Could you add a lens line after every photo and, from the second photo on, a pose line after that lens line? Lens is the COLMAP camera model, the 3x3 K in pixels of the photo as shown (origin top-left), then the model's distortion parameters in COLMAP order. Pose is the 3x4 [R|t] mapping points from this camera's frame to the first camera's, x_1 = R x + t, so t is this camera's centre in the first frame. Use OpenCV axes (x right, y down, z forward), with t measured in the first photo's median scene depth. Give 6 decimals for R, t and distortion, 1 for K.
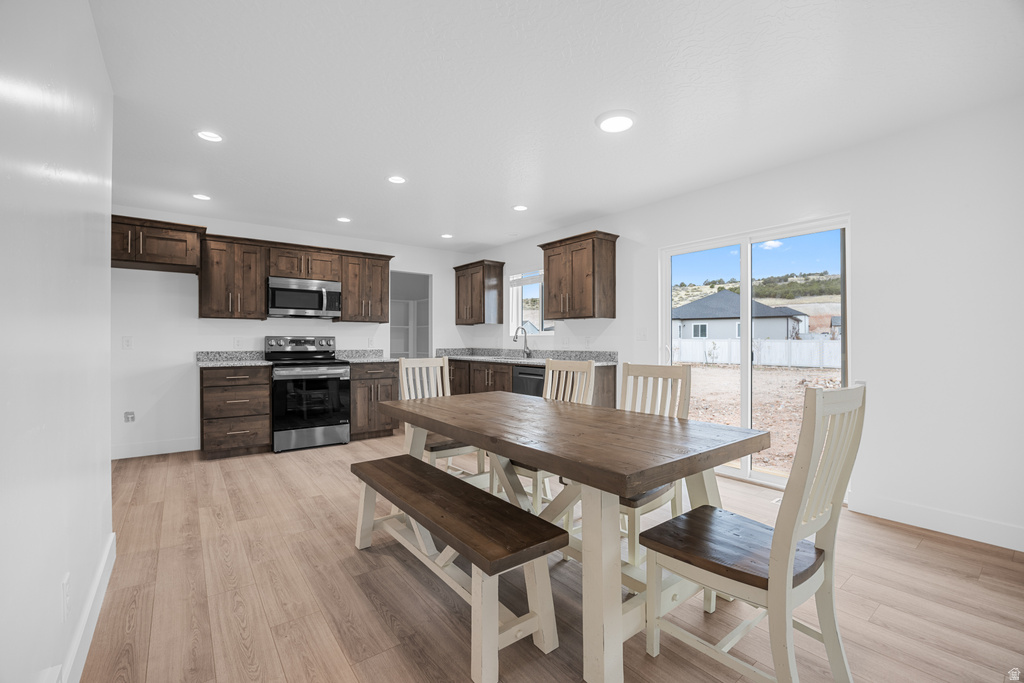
lens RADIAL K [[429.8, 0, 499.9], [0, 429.8, 342.7], [0, 0, 1]] dist [-0.016789, 0.000082]
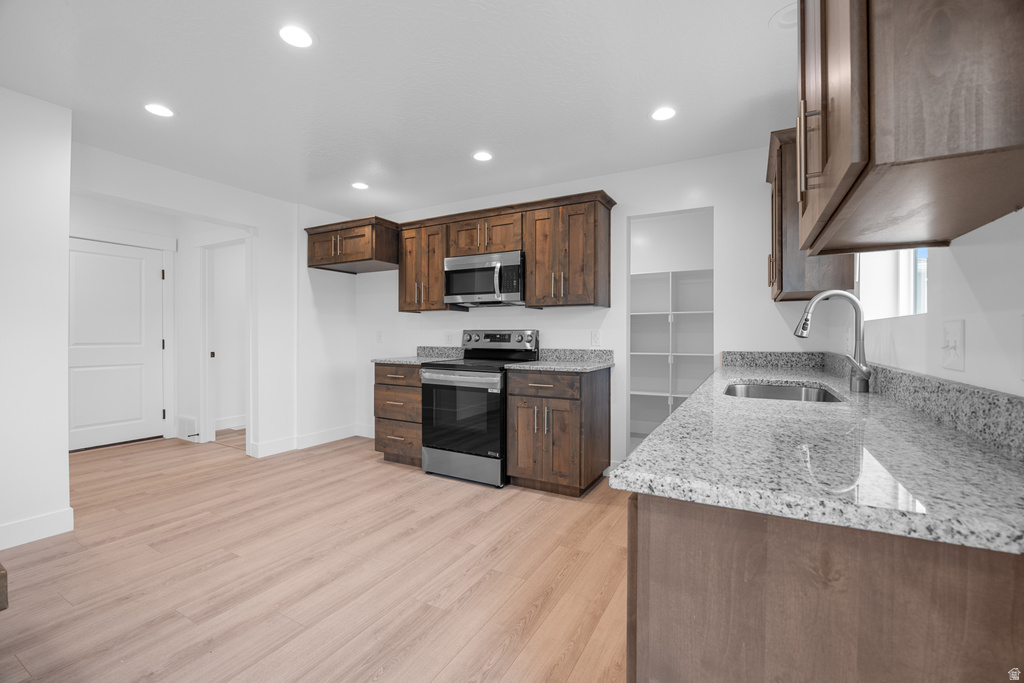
lens RADIAL K [[430.7, 0, 513.5], [0, 430.7, 338.2], [0, 0, 1]] dist [-0.018214, -0.000004]
pose [[0.421645, 0.006366, -0.906739, 0.277683], [-0.005556, 0.999975, 0.004437, -0.003512], [0.906744, 0.003167, 0.421670, 0.772815]]
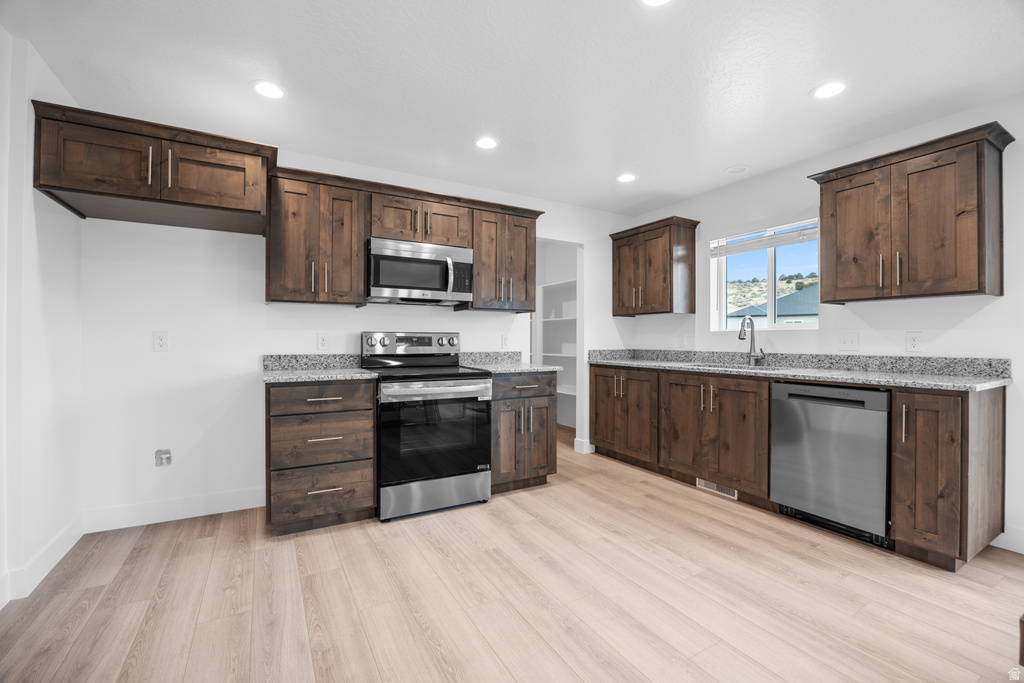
lens RADIAL K [[430.7, 0, 513.5], [0, 430.7, 338.2], [0, 0, 1]] dist [-0.018214, -0.000004]
pose [[0.993563, 0.000077, -0.113282, -0.258877], [-0.000881, 0.999975, -0.007046, -0.000617], [0.113279, 0.007100, 0.993538, 0.394722]]
